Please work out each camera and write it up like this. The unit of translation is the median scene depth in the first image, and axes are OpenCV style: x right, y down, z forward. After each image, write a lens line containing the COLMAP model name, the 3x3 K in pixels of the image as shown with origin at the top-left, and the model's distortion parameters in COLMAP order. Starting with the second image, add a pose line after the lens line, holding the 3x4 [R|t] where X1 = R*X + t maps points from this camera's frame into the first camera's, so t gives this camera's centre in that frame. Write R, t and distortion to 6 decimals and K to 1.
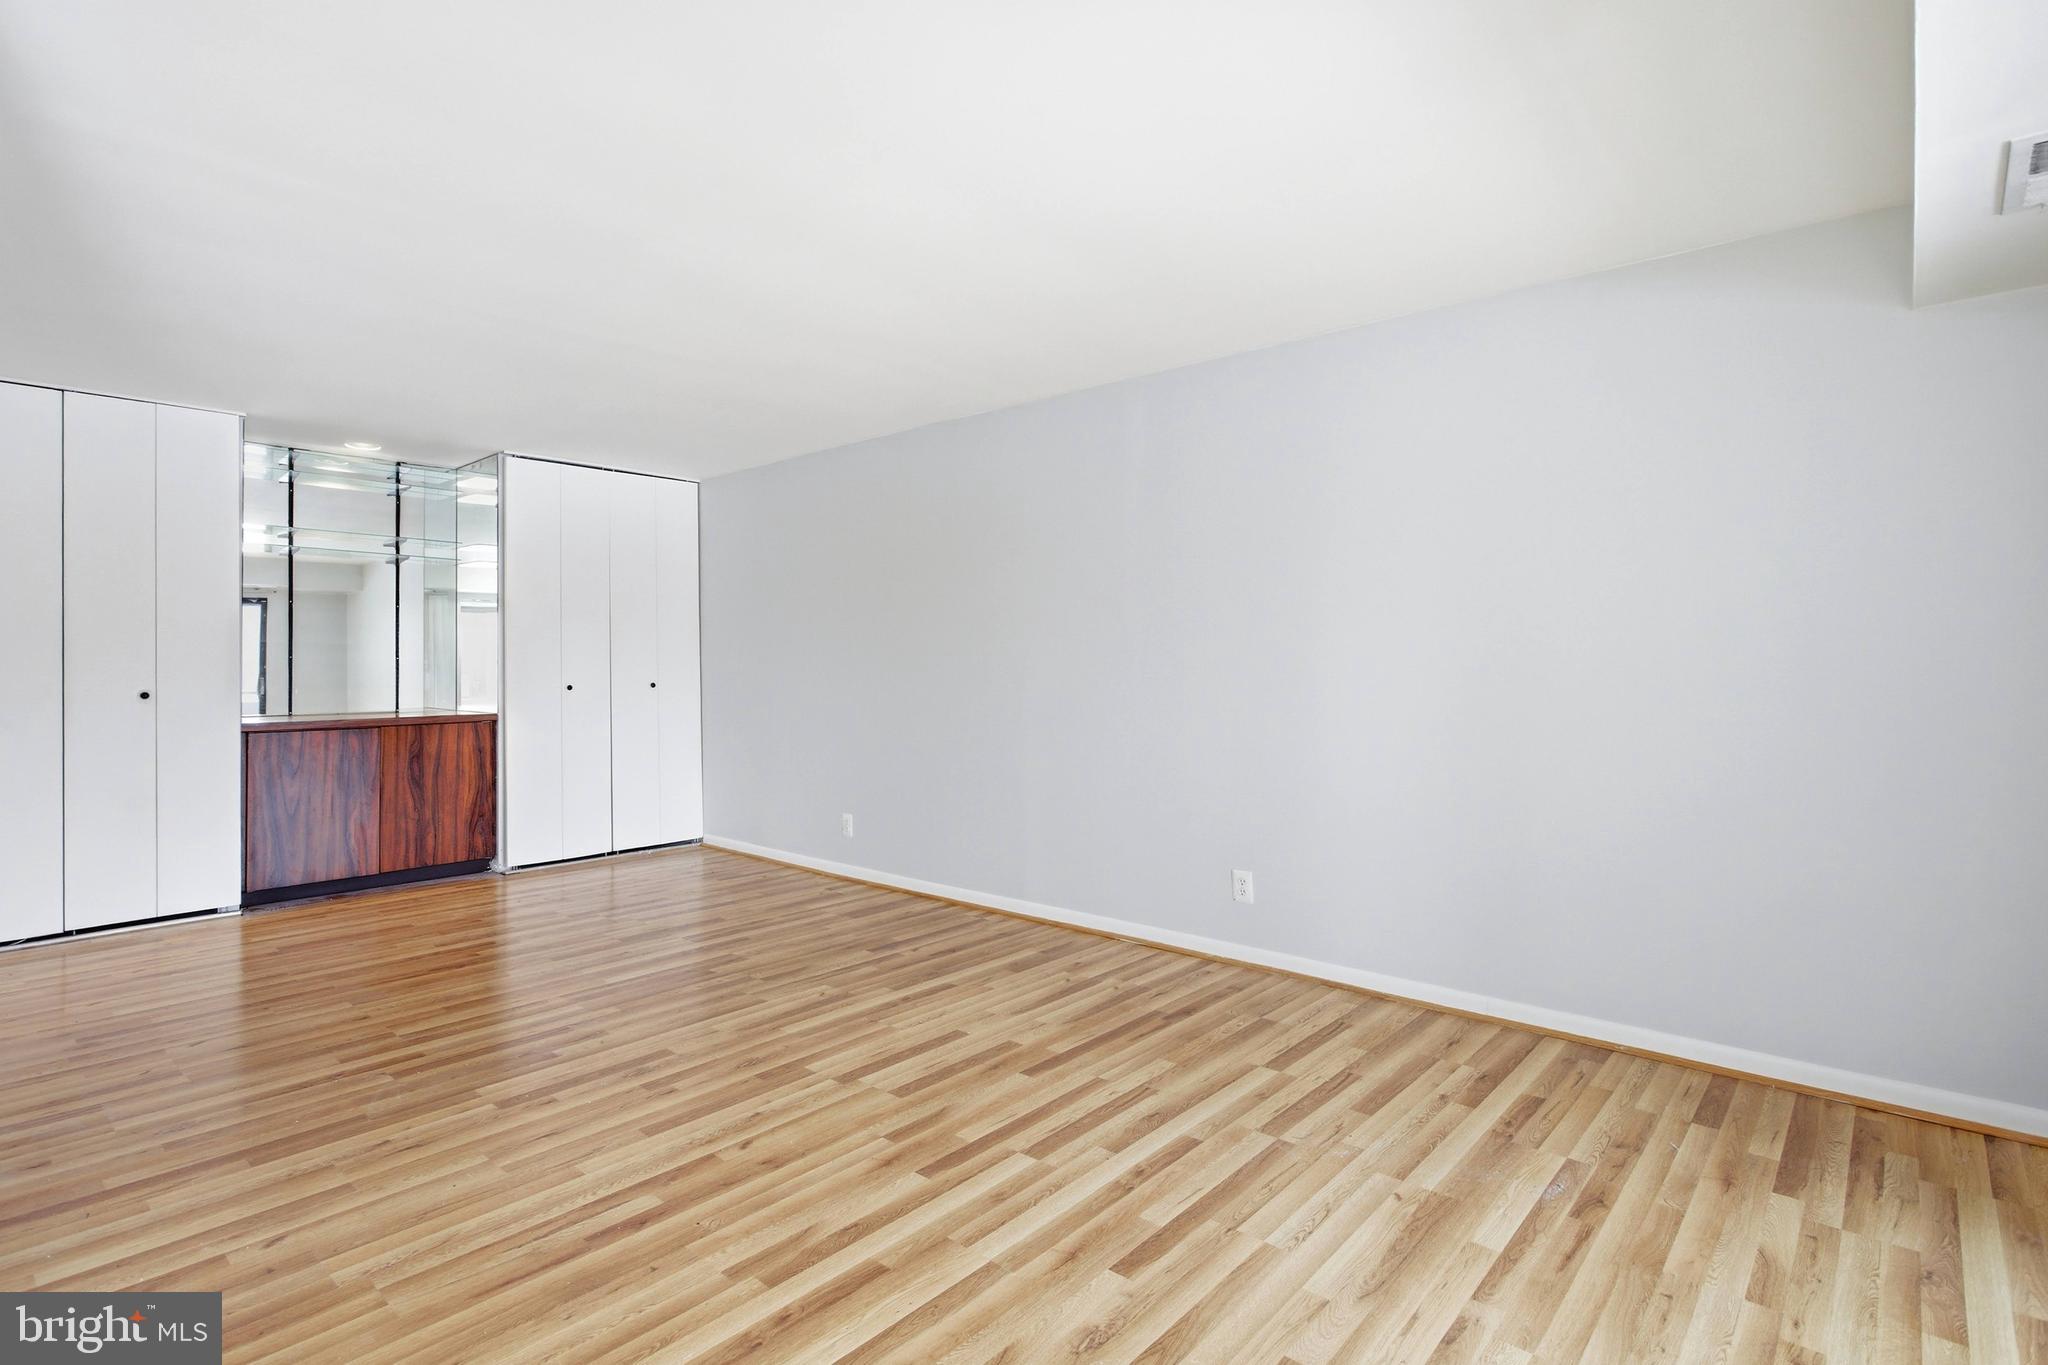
lens RADIAL K [[988.5, 0, 1012.5], [0, 988.5, 666.9], [0, 0, 1]] dist [0.002137, 0.000678]
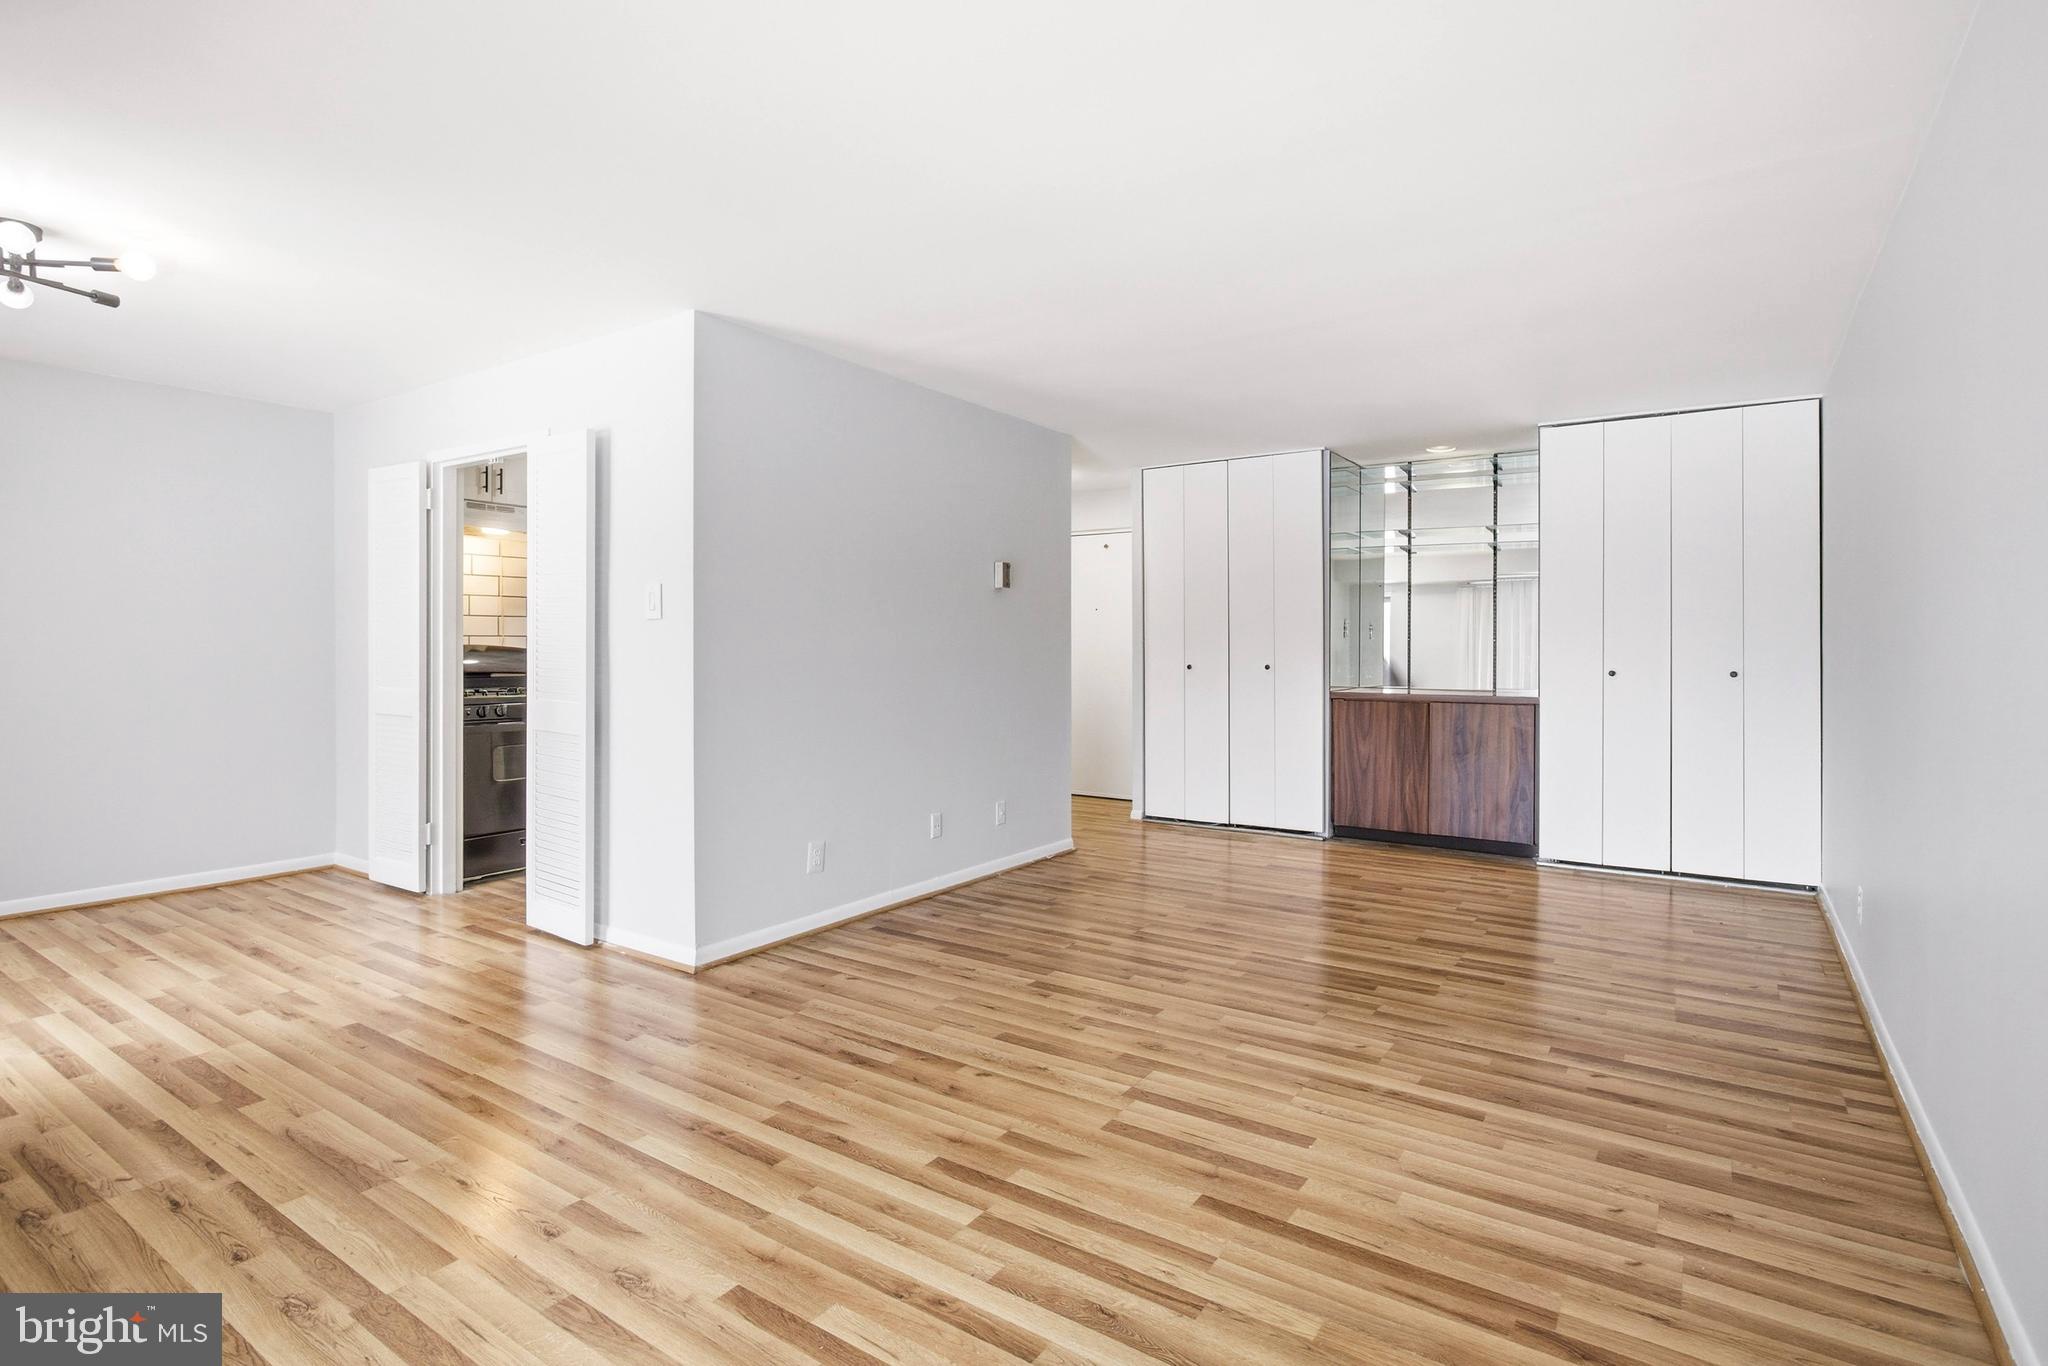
lens RADIAL K [[988.5, 0, 1055.5], [0, 988.5, 653.0], [0, 0, 1]] dist [0.002137, 0.000678]
pose [[0.151749, 0.007535, -0.988390, 0.677457], [-0.003444, 0.999969, 0.007094, -0.001314], [0.988413, 0.002327, 0.151770, 0.729305]]
